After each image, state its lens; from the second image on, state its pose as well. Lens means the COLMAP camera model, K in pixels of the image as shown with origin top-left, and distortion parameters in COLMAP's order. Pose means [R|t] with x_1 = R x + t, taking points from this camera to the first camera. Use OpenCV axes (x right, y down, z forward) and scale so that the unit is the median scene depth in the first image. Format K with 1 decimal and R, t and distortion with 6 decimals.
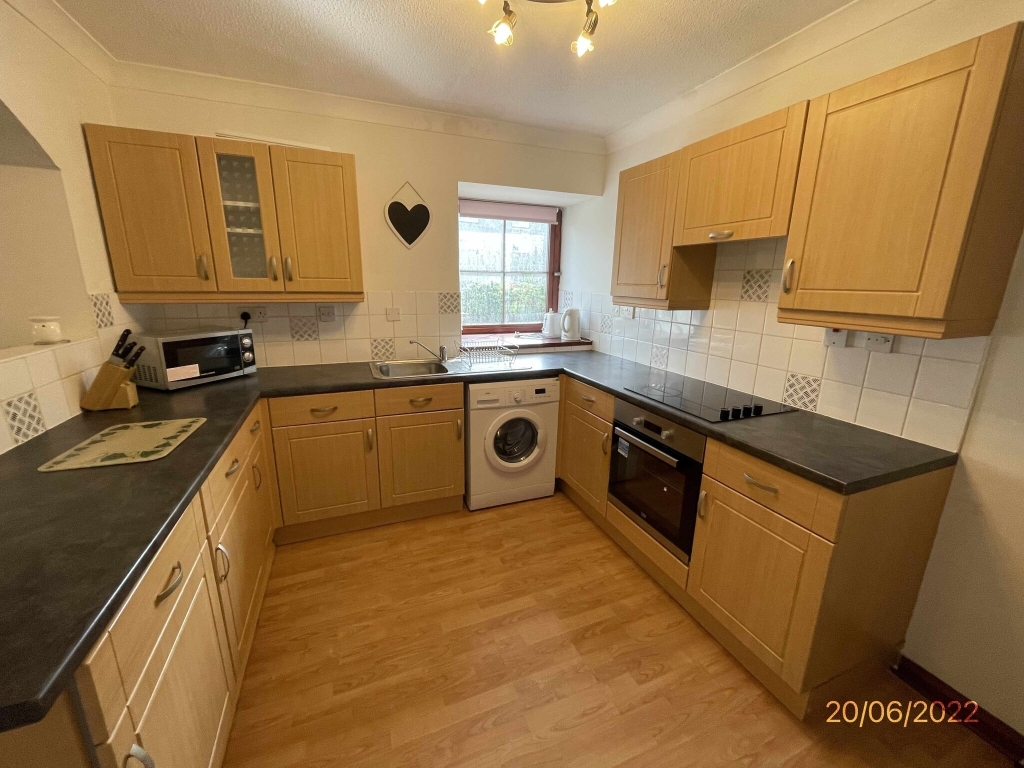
lens RADIAL K [[412.7, 0, 512.0], [0, 412.7, 384.0], [0, 0, 1]] dist [-0.000113, -0.002696]
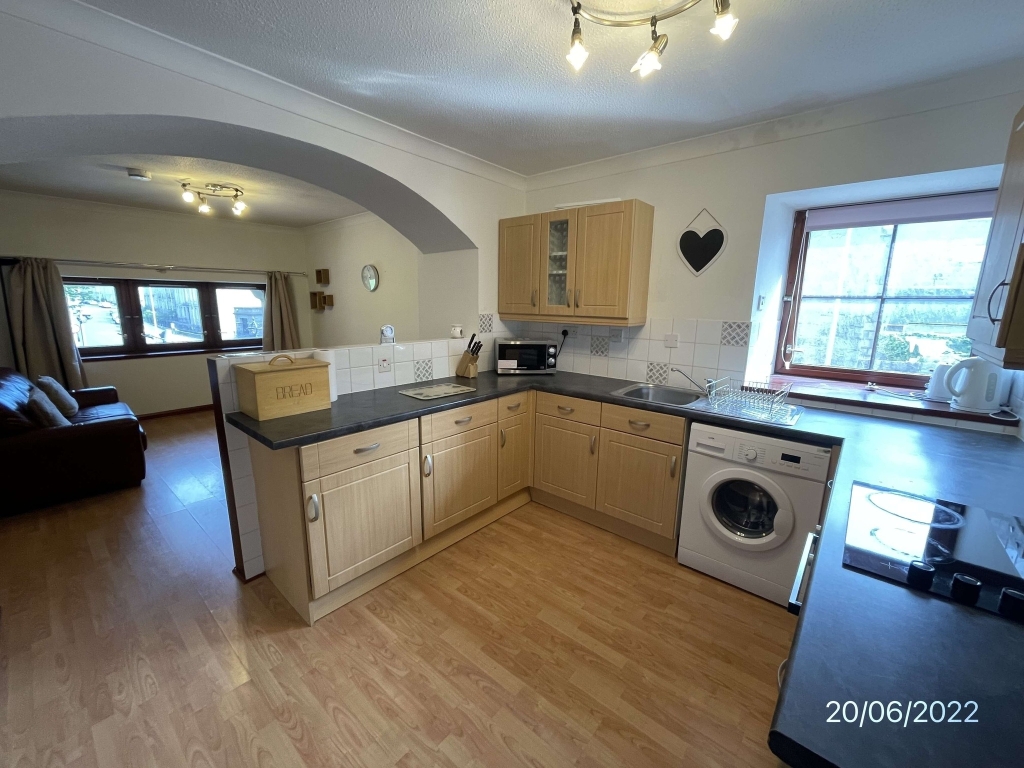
lens RADIAL K [[412.7, 0, 512.0], [0, 412.7, 384.0], [0, 0, 1]] dist [-0.000113, -0.002696]
pose [[0.460138, 0.166941, -0.872011, 0.521181], [-0.222489, 0.972506, 0.068779, -0.058104], [0.859518, 0.162365, 0.484630, 0.227045]]
